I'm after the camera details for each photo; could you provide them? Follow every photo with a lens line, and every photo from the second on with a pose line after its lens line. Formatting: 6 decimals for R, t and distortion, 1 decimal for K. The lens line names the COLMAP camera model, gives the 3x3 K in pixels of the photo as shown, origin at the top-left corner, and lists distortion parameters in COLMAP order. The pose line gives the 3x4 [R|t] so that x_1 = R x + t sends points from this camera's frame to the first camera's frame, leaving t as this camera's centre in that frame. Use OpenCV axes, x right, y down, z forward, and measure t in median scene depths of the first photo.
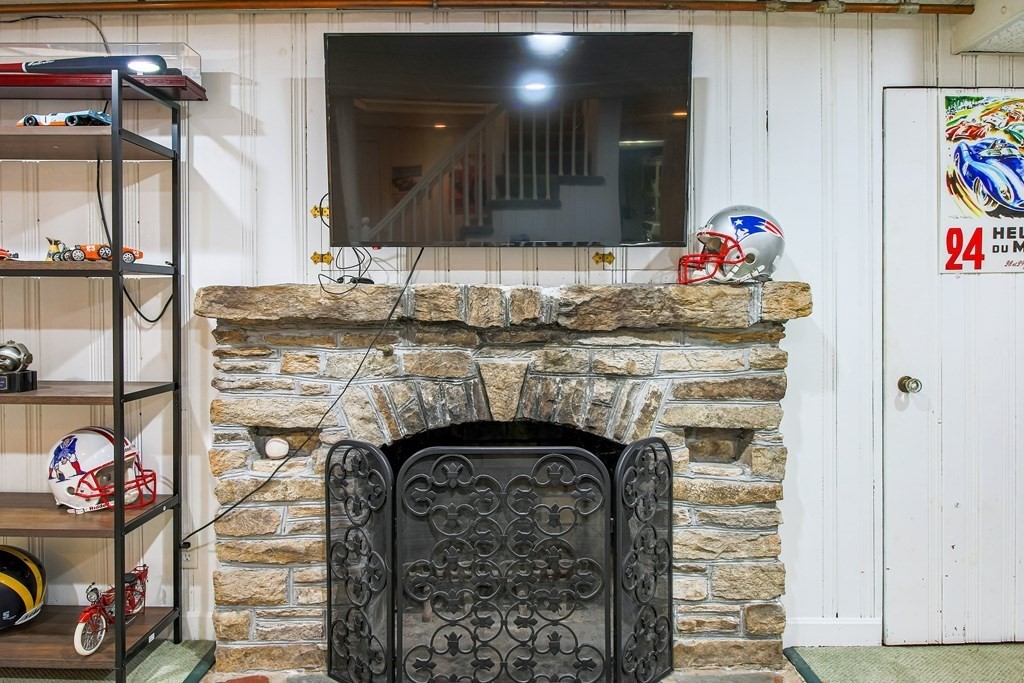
lens RADIAL K [[652.3, 0, 517.4], [0, 652.3, 310.5], [0, 0, 1]] dist [-0.002383, 0.000267]
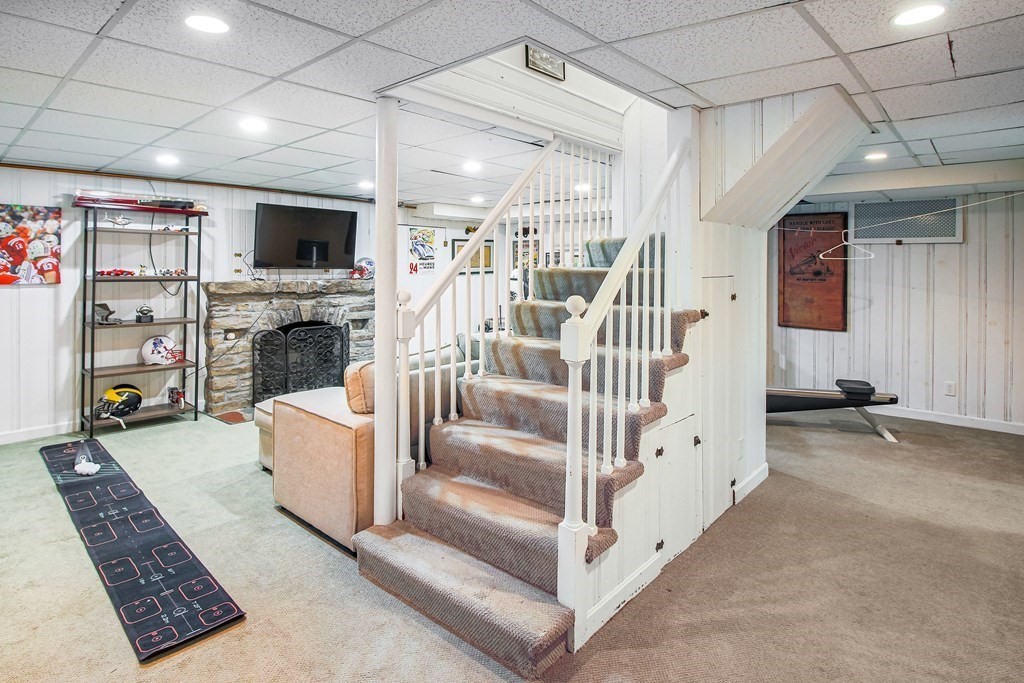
lens RADIAL K [[530.4, 0, 511.7], [0, 530.4, 341.4], [0, 0, 1]] dist [0.000567, -0.012602]
pose [[0.653538, -0.101464, 0.750062, -1.362452], [-0.015885, 0.988917, 0.147615, -0.144008], [-0.756727, -0.108387, 0.644684, -1.541353]]
